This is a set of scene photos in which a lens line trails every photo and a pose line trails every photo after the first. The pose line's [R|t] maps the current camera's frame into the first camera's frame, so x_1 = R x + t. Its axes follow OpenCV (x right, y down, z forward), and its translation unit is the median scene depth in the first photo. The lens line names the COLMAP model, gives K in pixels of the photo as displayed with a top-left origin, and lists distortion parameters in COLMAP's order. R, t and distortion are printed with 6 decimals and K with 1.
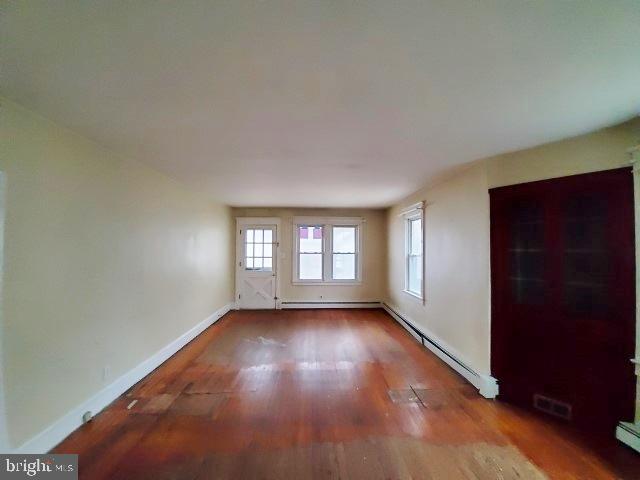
lens RADIAL K [[259.0, 0, 320.0], [0, 259.0, 240.0], [0, 0, 1]] dist [0.000225, 0.000003]
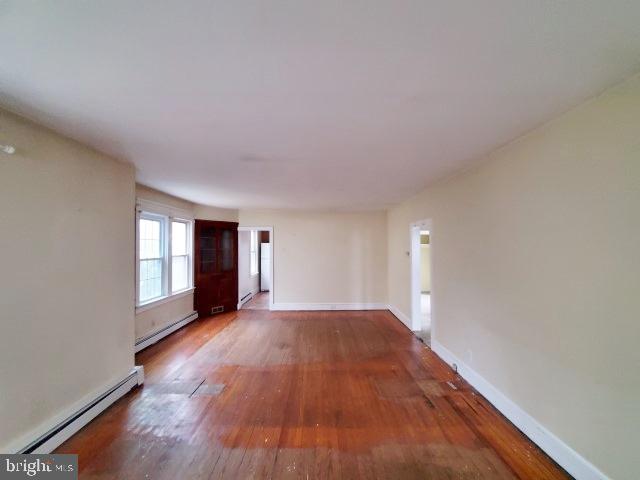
lens RADIAL K [[259.0, 0, 320.0], [0, 259.0, 240.0], [0, 0, 1]] dist [0.000225, 0.000003]
pose [[-0.999594, -0.003013, 0.028326, -0.149854], [-0.004294, 0.998965, -0.045285, 0.036840], [-0.028161, -0.045388, -0.998572, 1.958644]]
